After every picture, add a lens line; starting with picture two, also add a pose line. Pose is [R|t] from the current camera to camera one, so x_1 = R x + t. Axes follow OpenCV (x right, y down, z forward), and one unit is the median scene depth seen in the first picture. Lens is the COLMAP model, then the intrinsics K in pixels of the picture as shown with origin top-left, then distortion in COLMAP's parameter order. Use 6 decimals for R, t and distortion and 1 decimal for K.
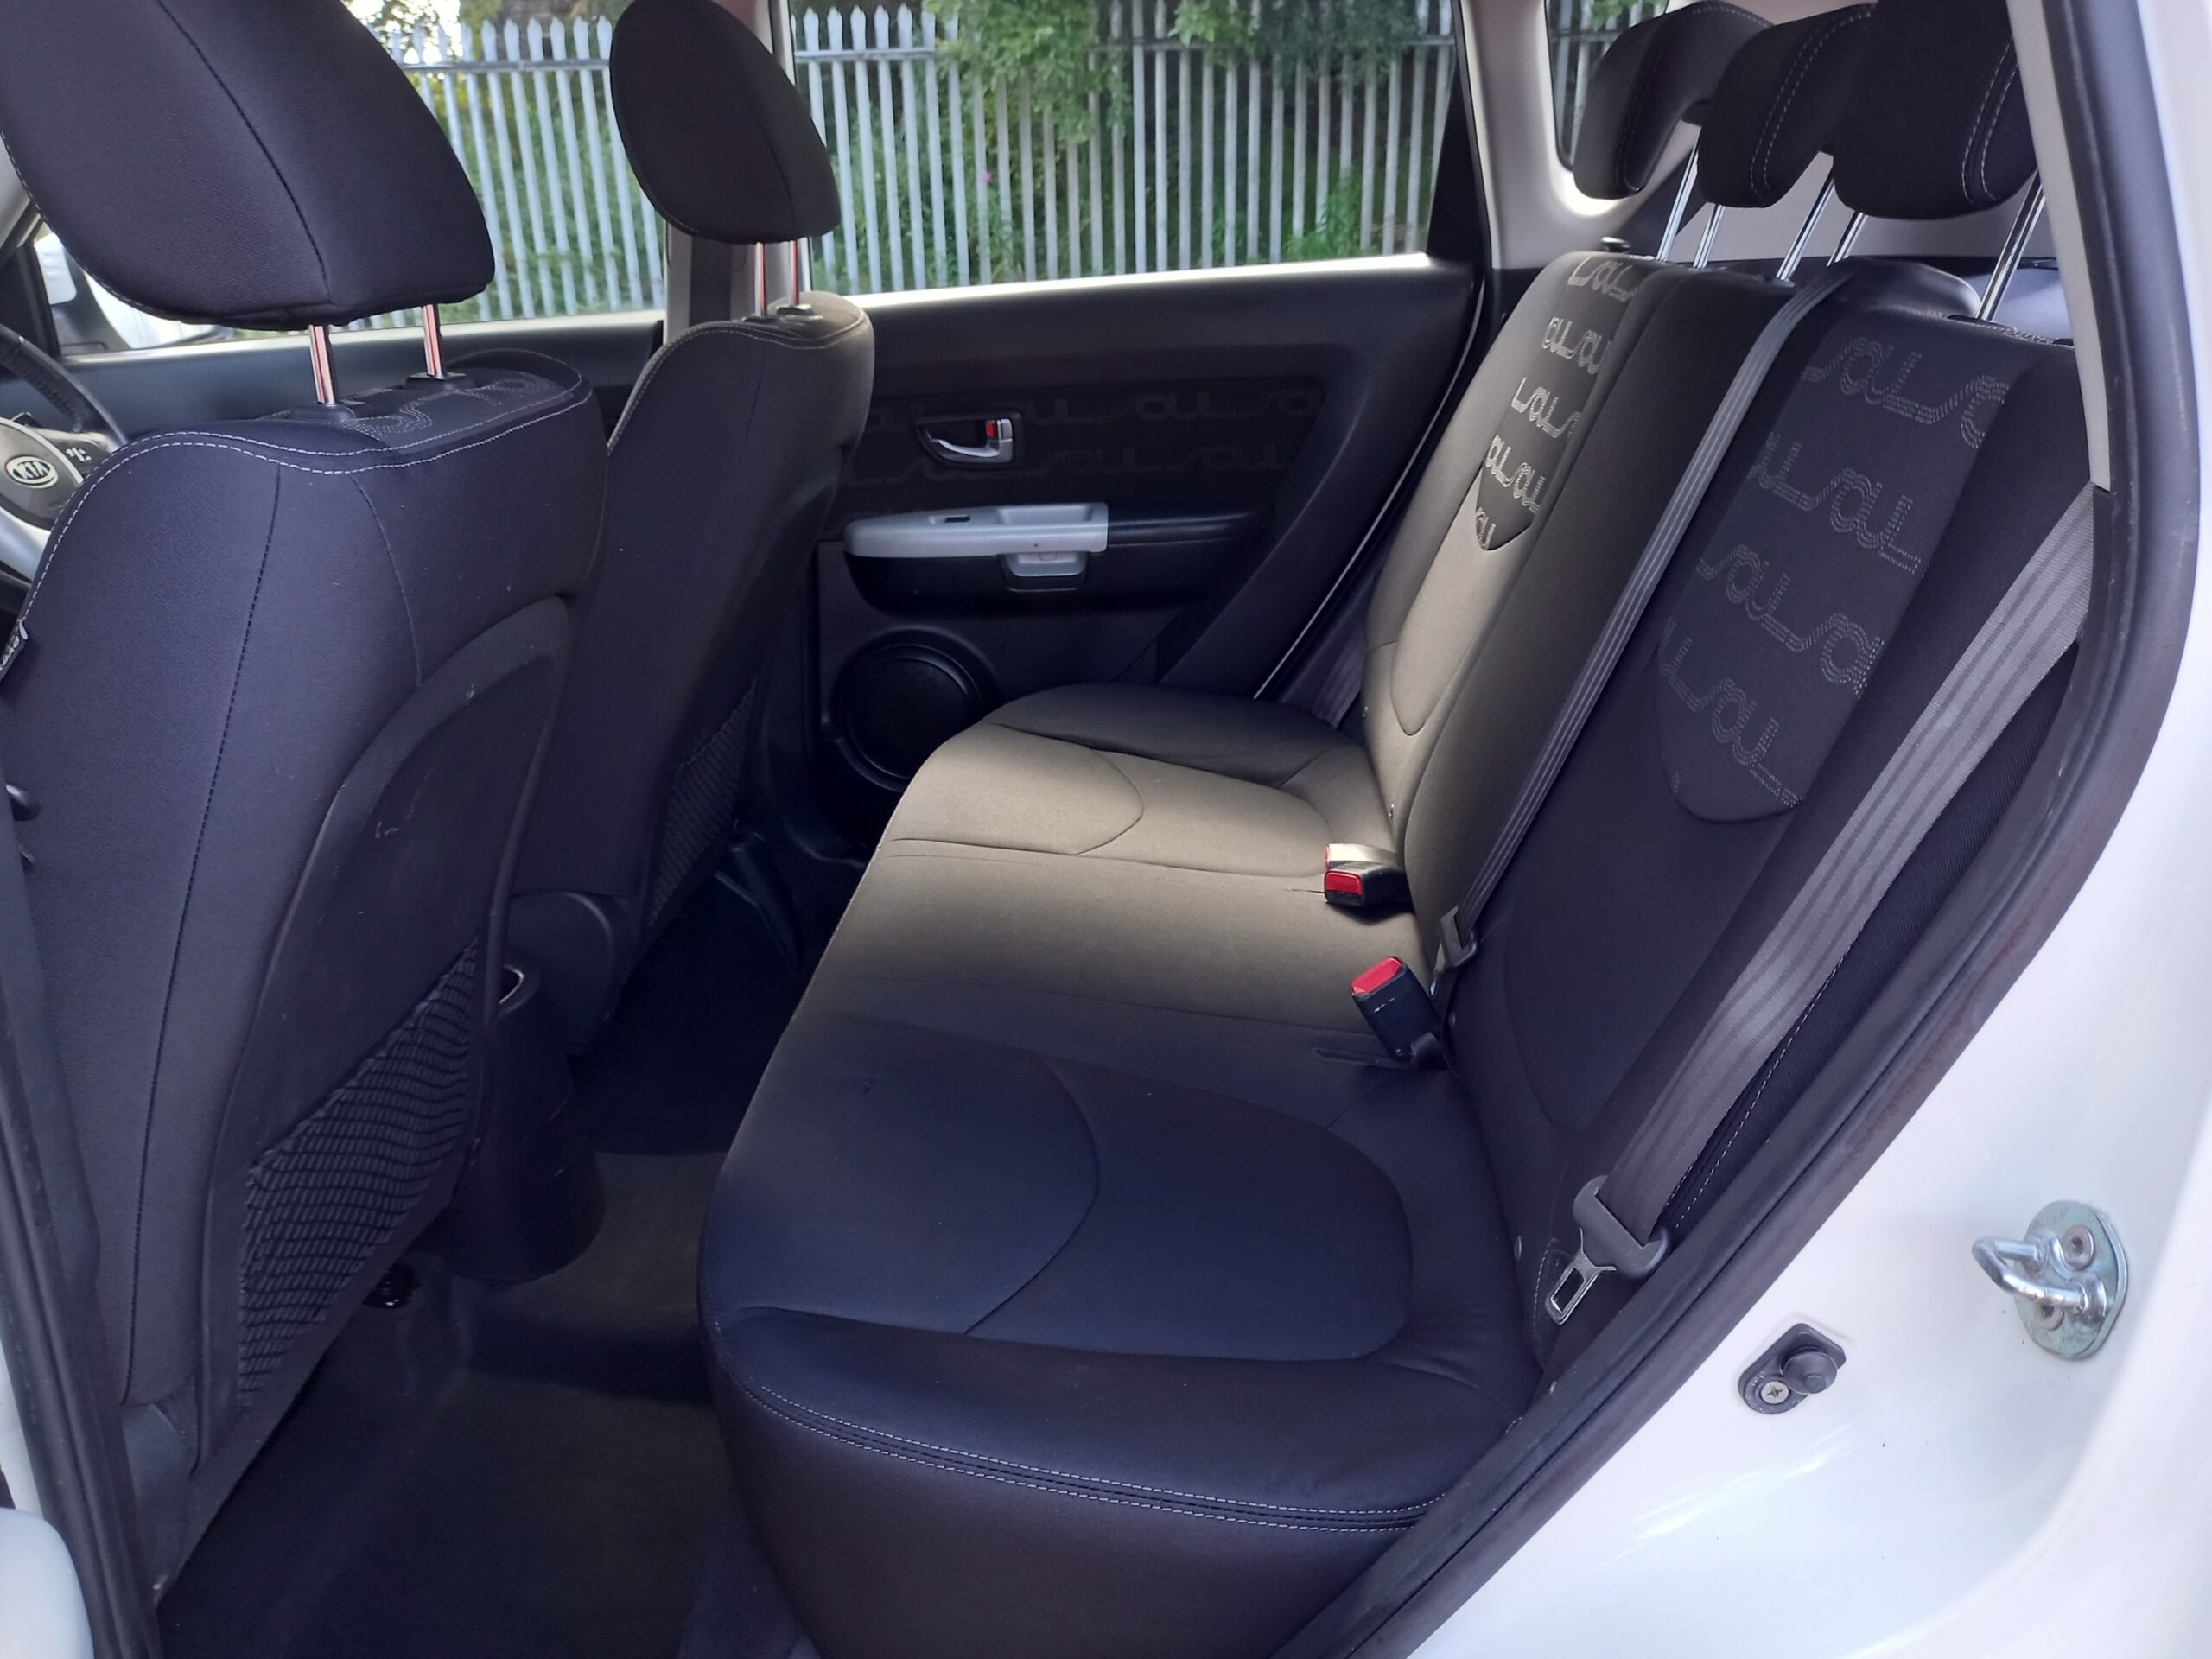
lens RADIAL K [[1596.0, 0, 1137.0], [0, 1596.0, 831.3], [0, 0, 1]] dist [0.072830, -0.078569]
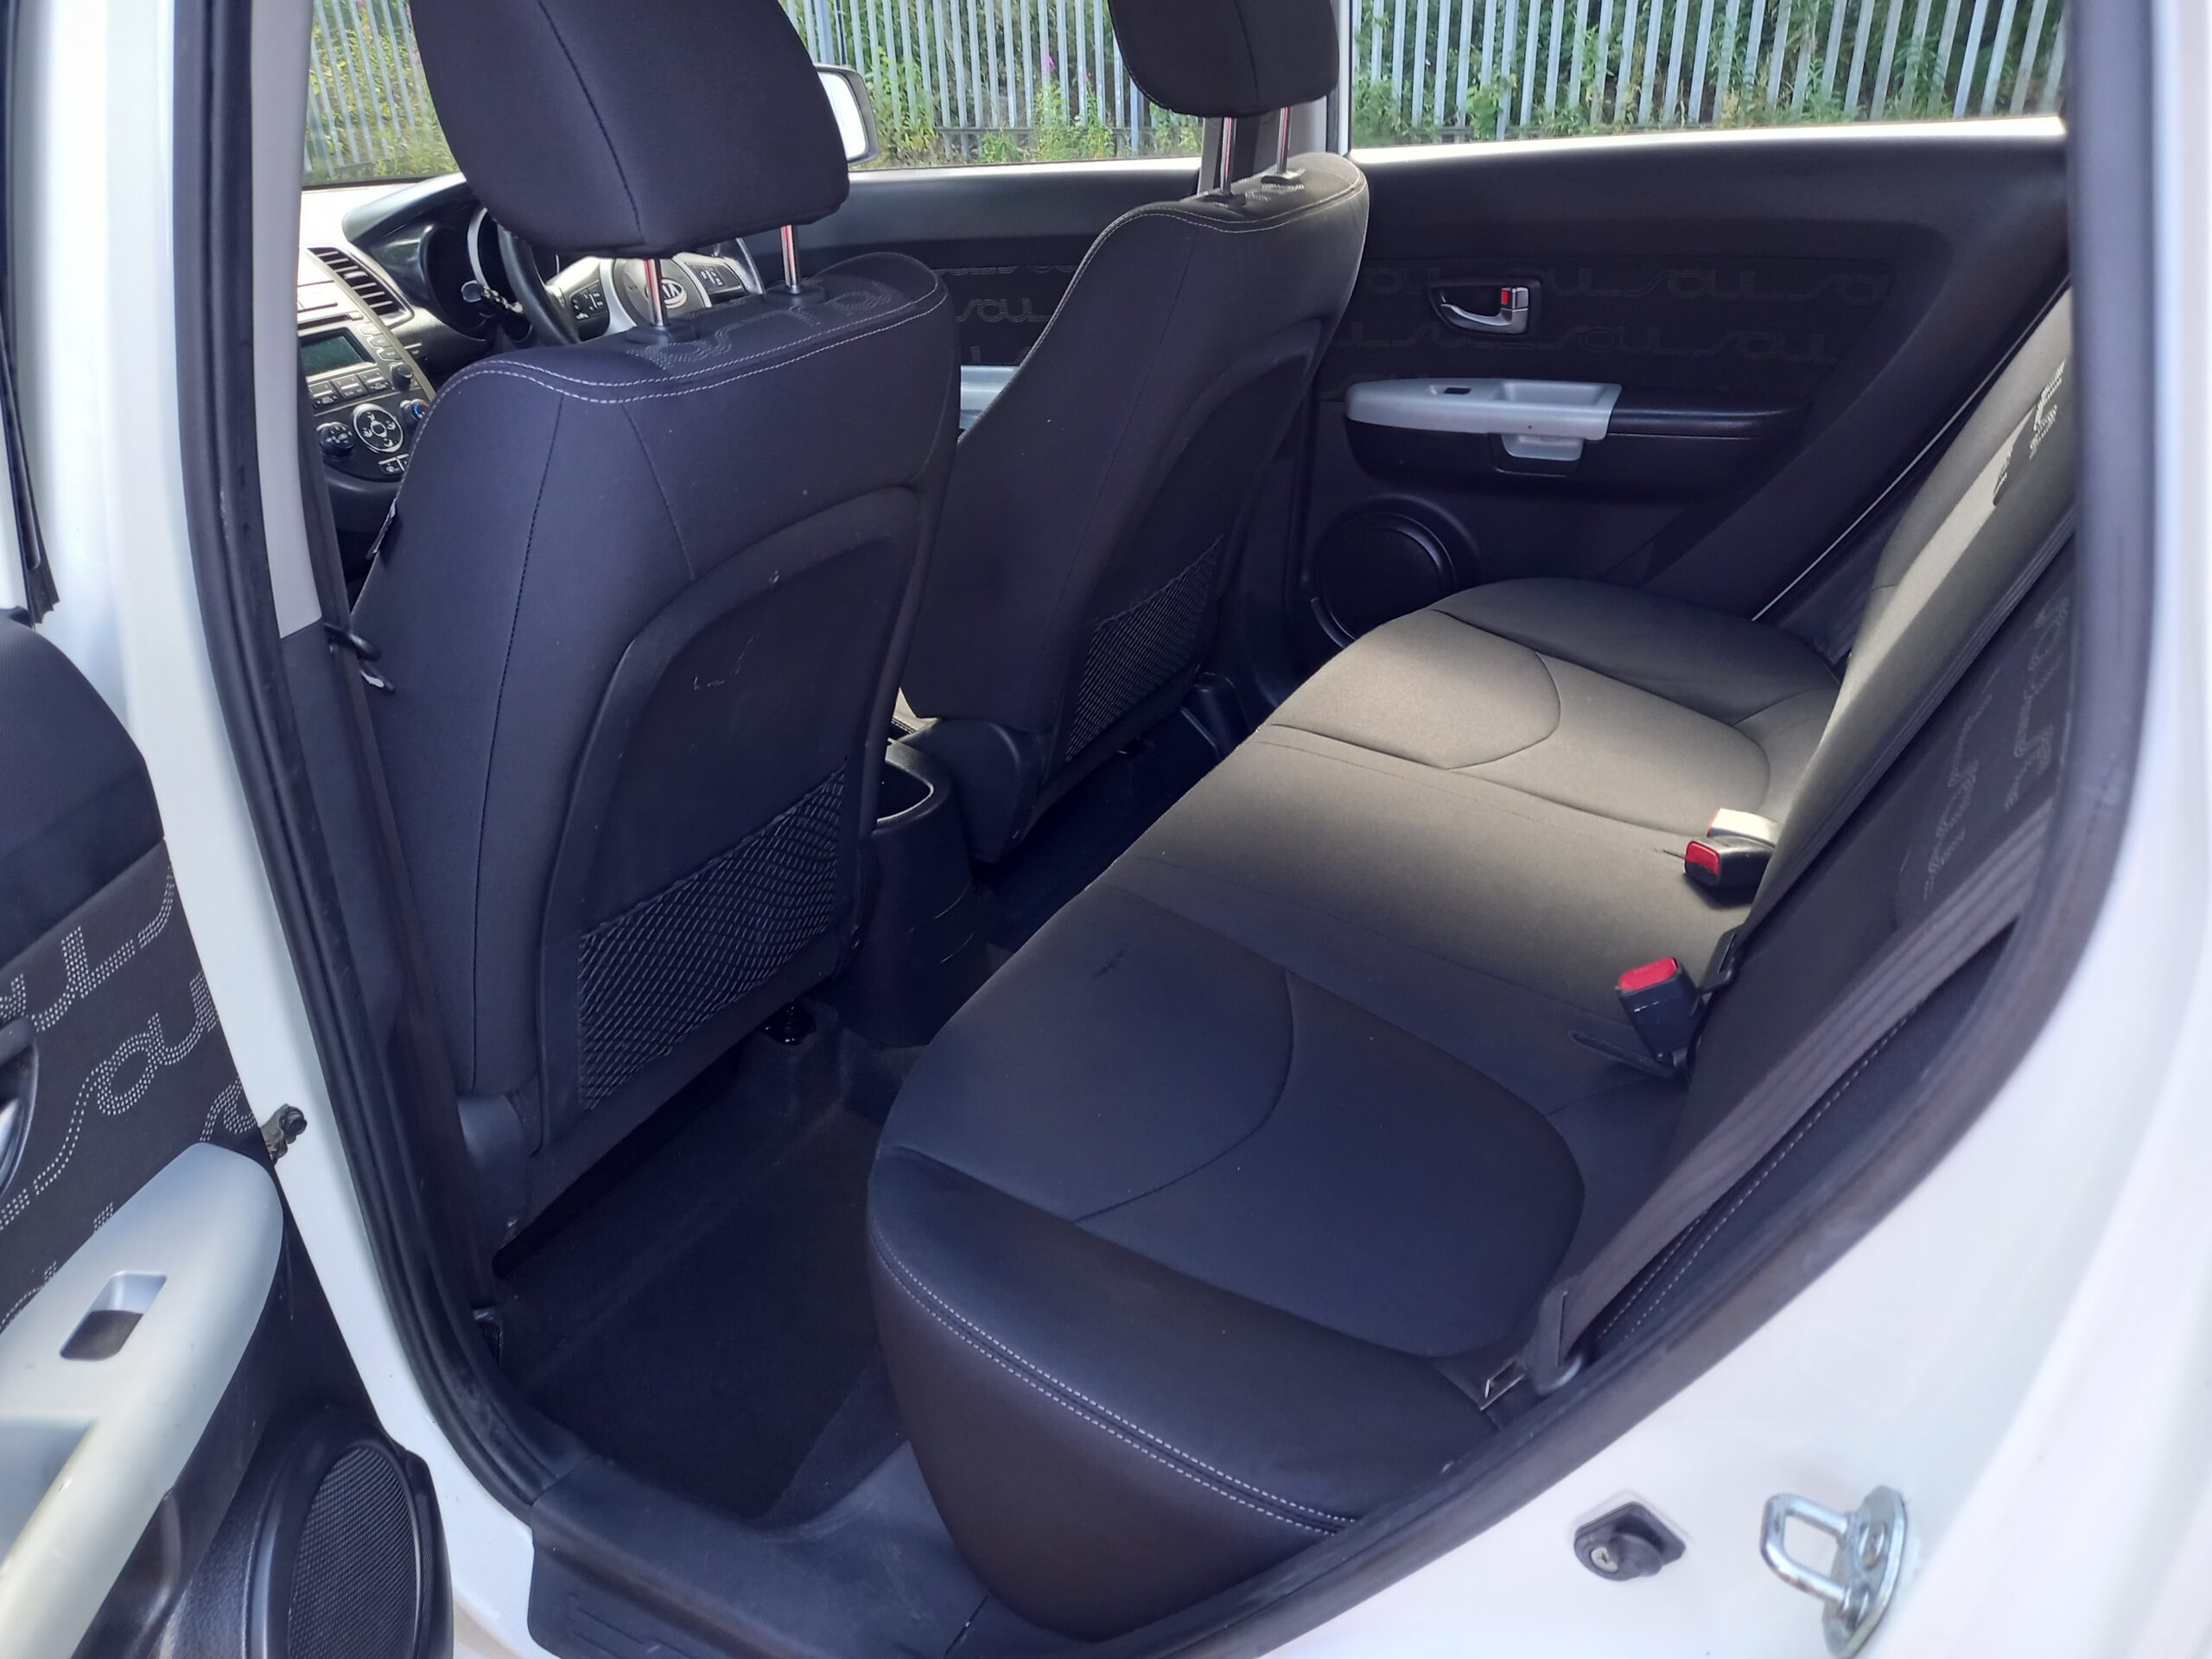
lens RADIAL K [[1613.7, 0, 1212.3], [0, 1613.7, 825.0], [0, 0, 1]] dist [0.045273, -0.031070]
pose [[0.903726, 0.198255, -0.379440, 0.185486], [-0.146714, 0.976062, 0.160554, -0.077943], [0.402187, -0.089428, 0.911179, 0.028806]]
